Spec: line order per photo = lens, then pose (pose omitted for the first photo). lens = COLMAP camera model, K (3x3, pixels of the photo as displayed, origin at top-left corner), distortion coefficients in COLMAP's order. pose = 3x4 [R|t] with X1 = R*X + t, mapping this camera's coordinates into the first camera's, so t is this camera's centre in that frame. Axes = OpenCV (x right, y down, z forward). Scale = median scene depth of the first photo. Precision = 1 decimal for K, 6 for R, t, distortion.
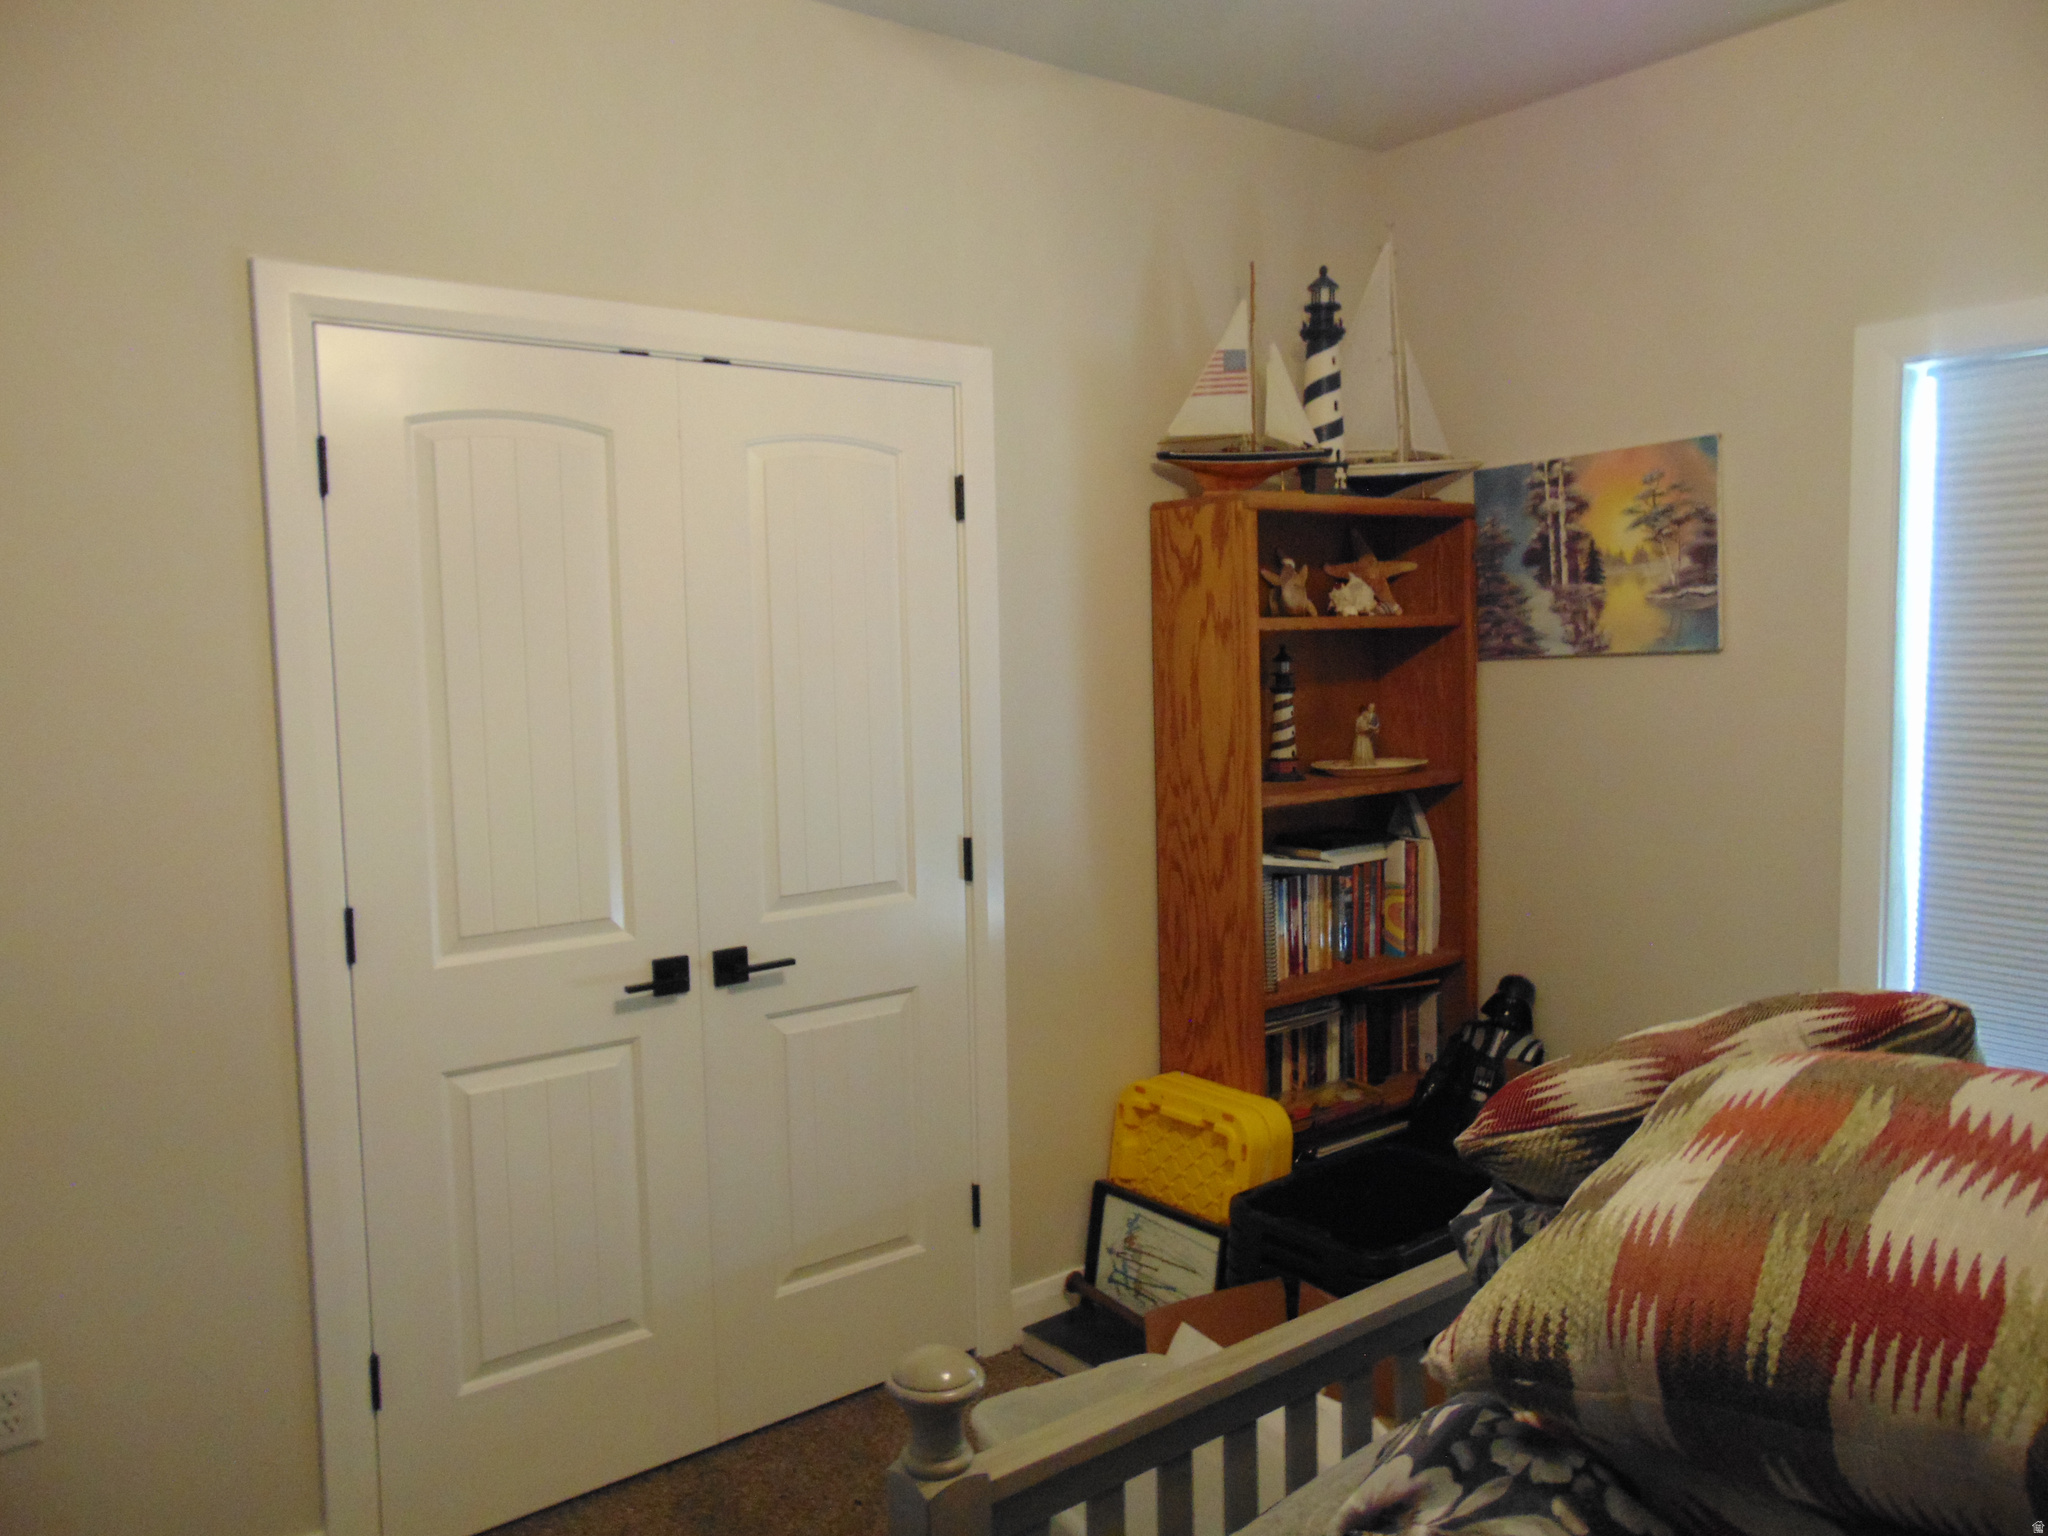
lens RADIAL K [[1529.0, 0, 1022.6], [0, 1529.0, 767.2], [0, 0, 1]] dist [0.003111, 0.007069]
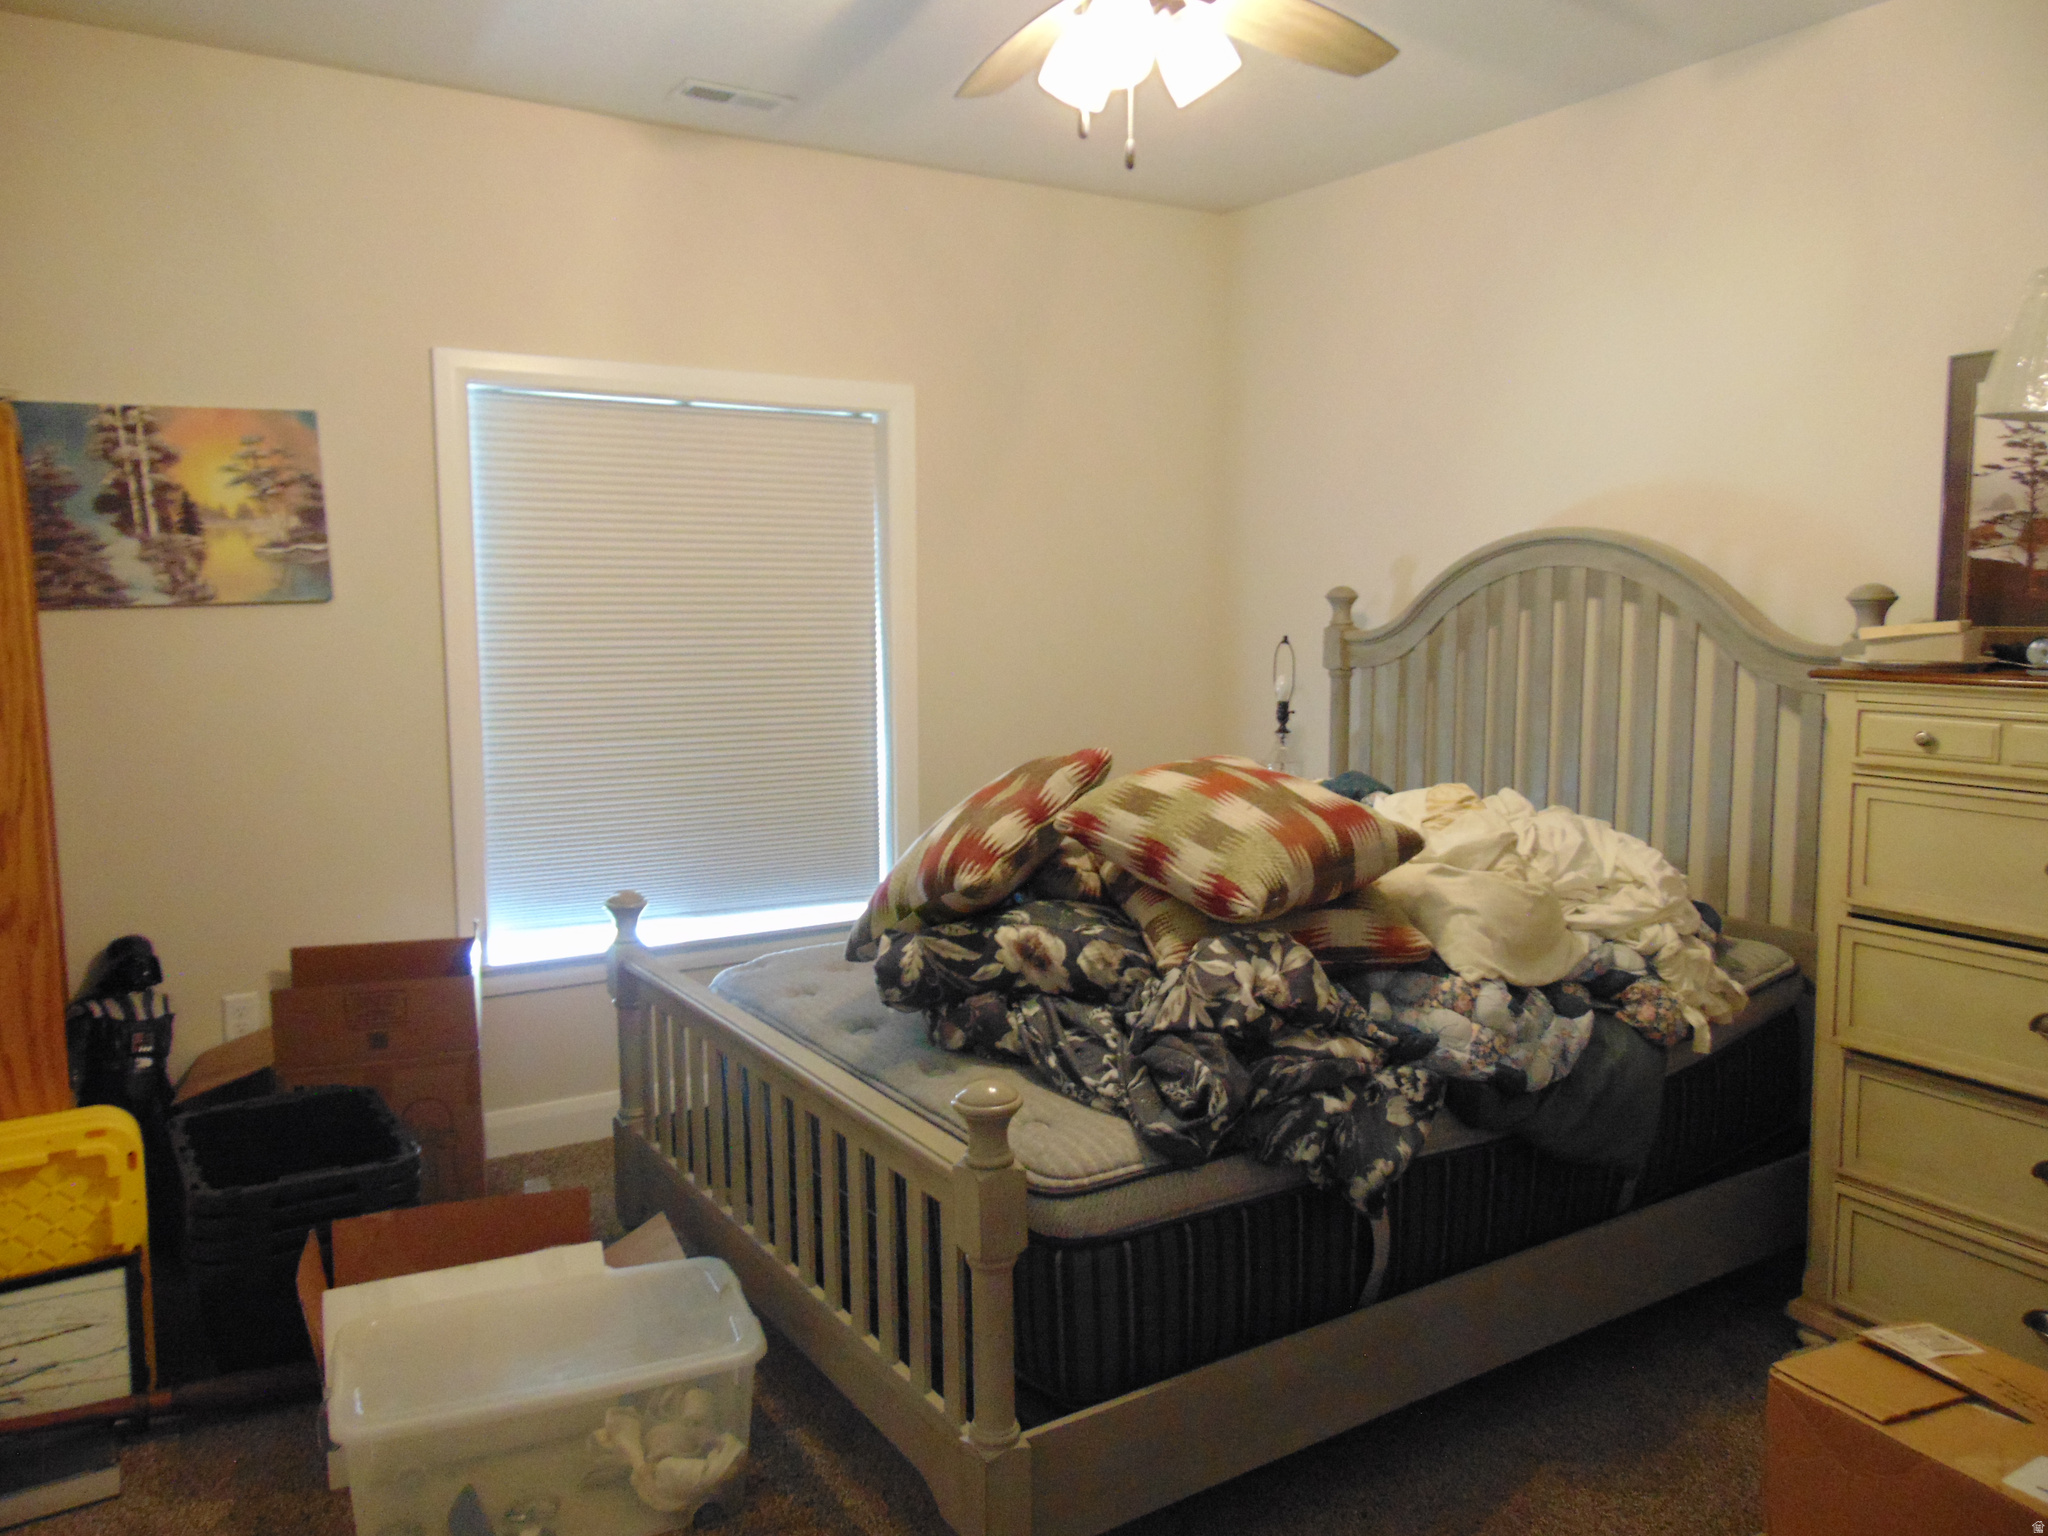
lens RADIAL K [[1529.0, 0, 1024.5], [0, 1529.0, 766.6], [0, 0, 1]] dist [0.003111, 0.007069]
pose [[0.096958, -0.094665, 0.990776, -0.604398], [0.082426, 0.992811, 0.086793, -0.008480], [-0.991870, 0.073250, 0.104063, 0.346063]]
